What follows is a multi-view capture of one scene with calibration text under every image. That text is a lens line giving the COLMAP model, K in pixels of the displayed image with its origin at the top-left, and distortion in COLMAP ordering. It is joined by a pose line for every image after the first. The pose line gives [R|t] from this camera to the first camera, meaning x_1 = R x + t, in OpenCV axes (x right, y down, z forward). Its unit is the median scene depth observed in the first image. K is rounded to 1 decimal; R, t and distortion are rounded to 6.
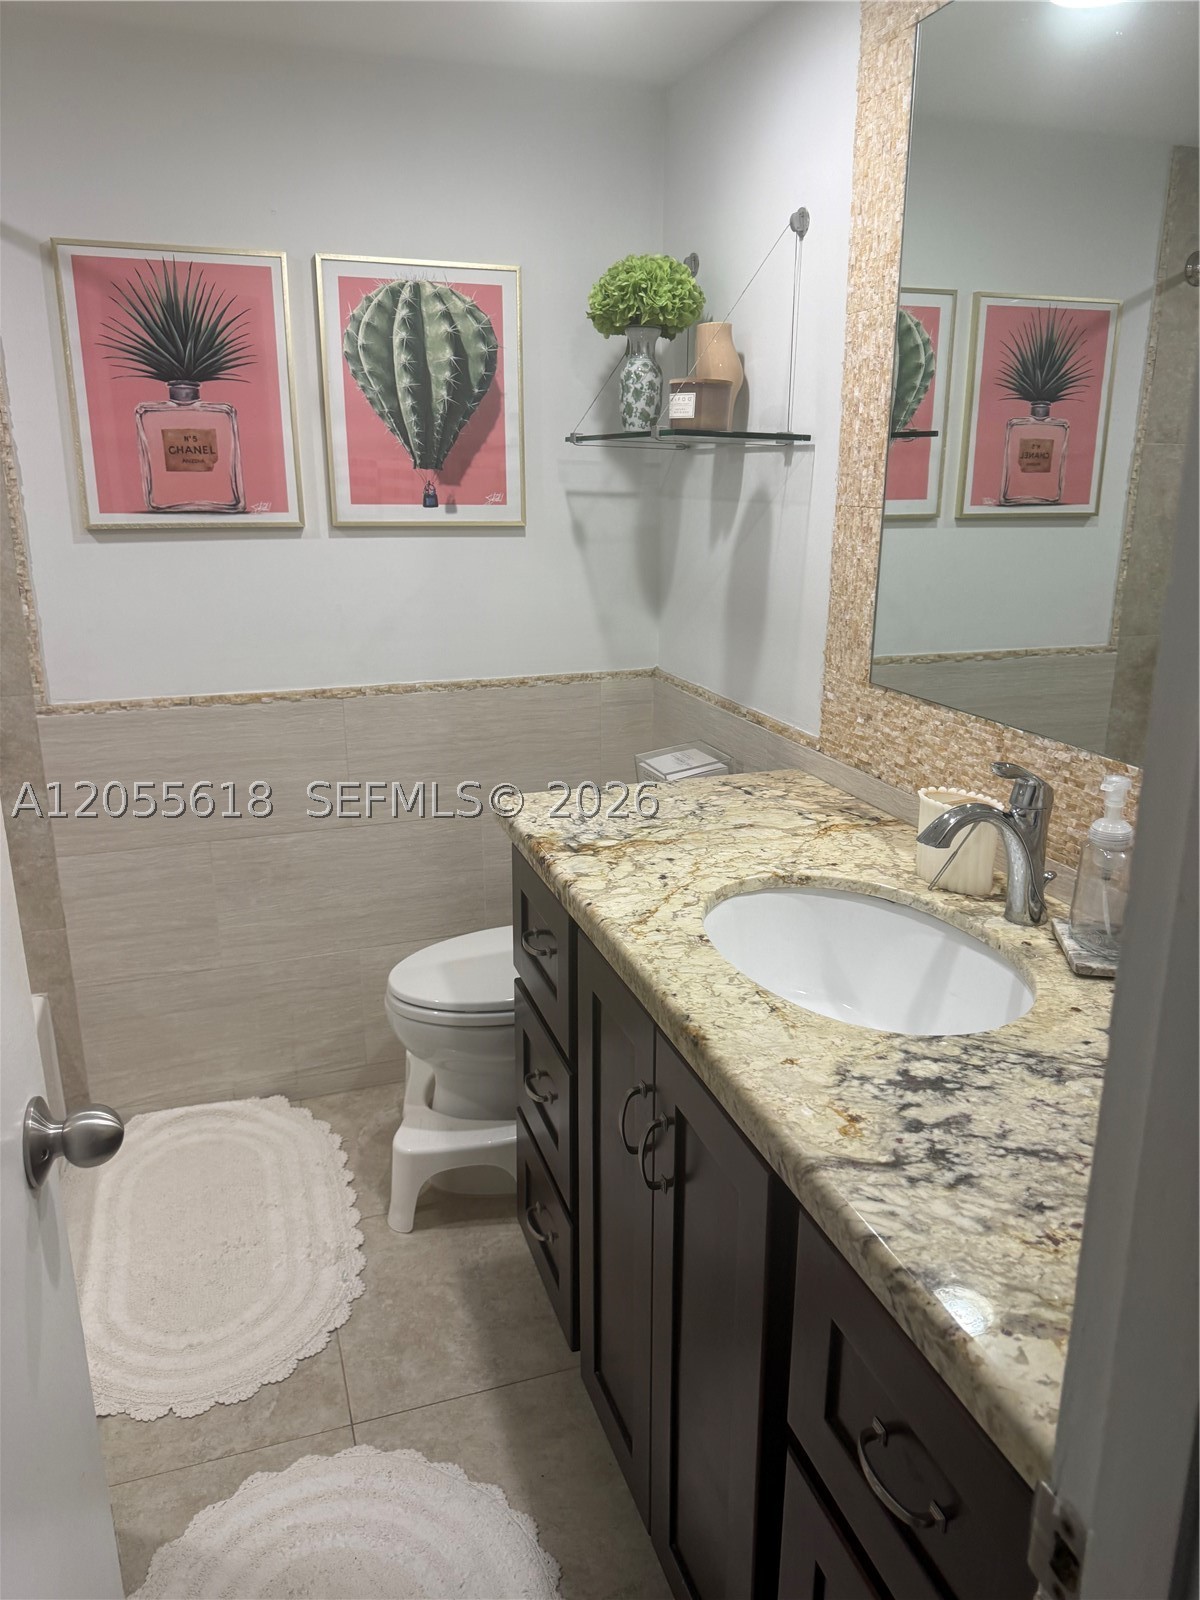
lens RADIAL K [[1126.0, 0, 594.6], [0, 1126.0, 801.2], [0, 0, 1]] dist [0.164067, -0.301341]
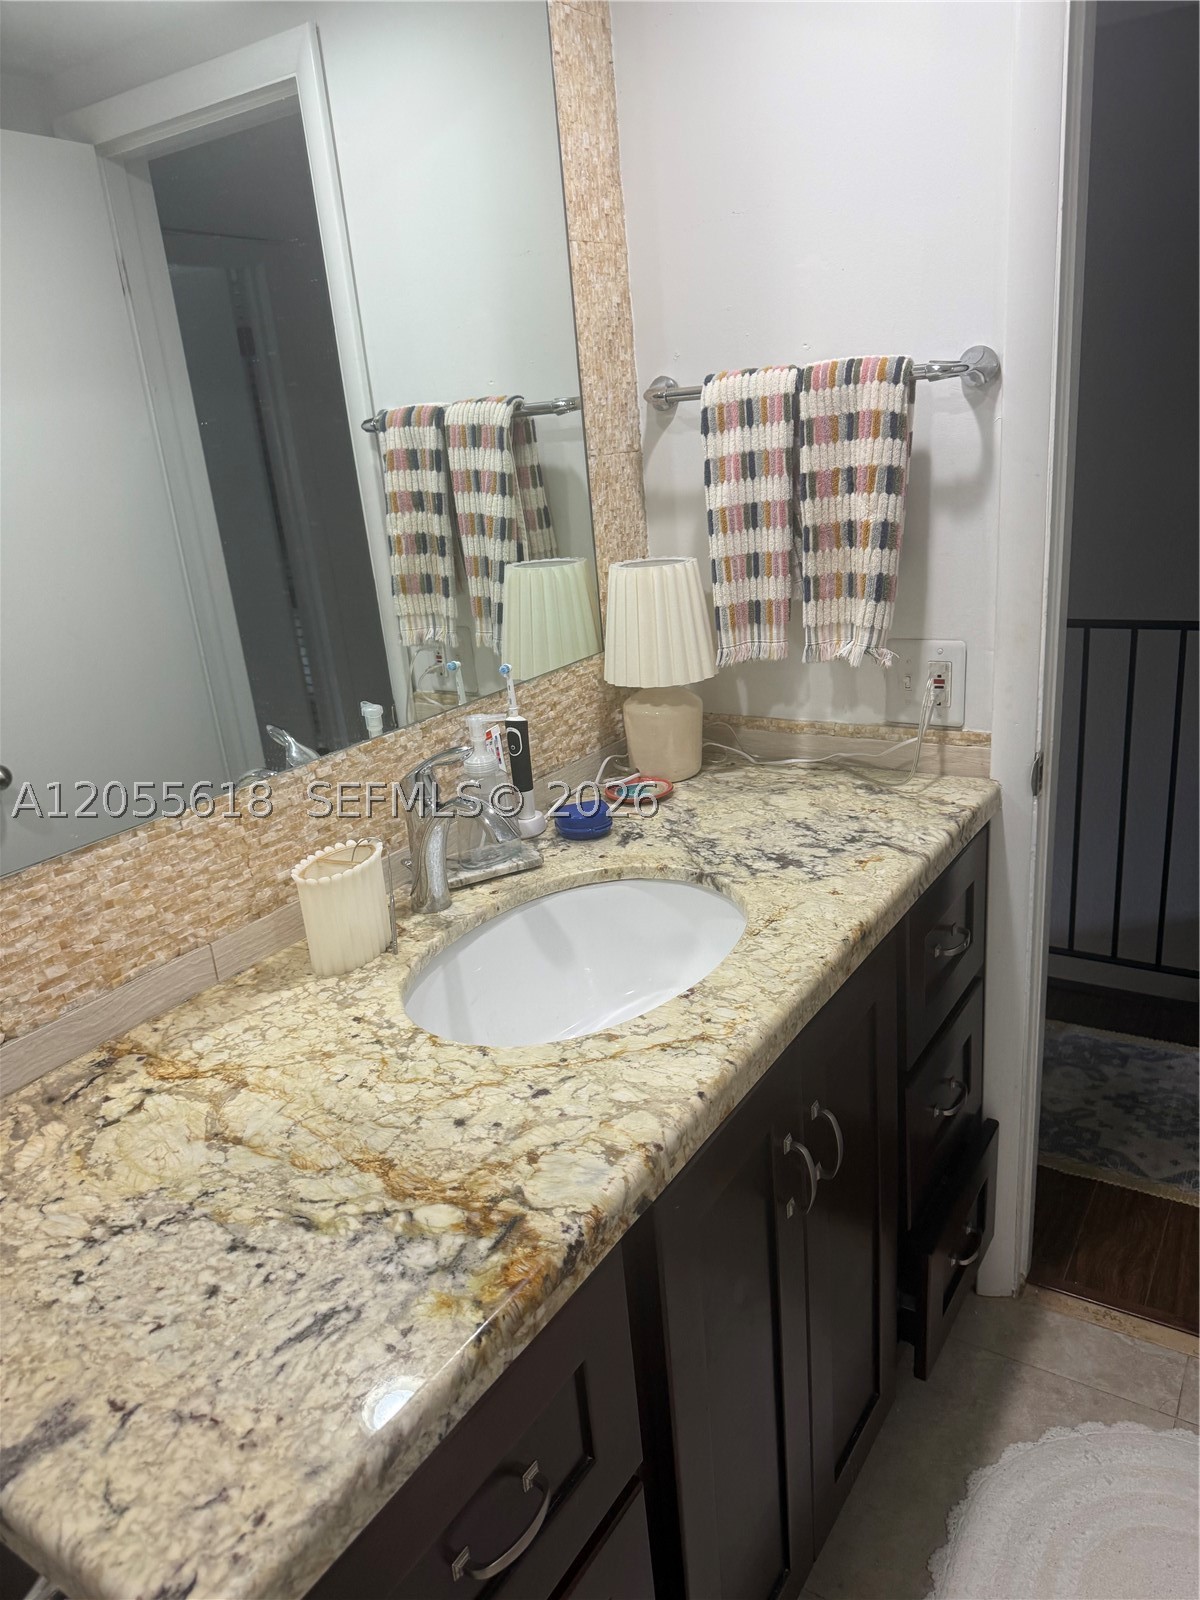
lens RADIAL K [[1126.0, 0, 594.6], [0, 1126.0, 801.2], [0, 0, 1]] dist [0.164067, -0.301341]
pose [[-0.622754, -0.195996, 0.757471, -0.385581], [0.297663, 0.835970, 0.461032, -0.333992], [-0.723584, 0.512581, -0.462263, 1.113876]]
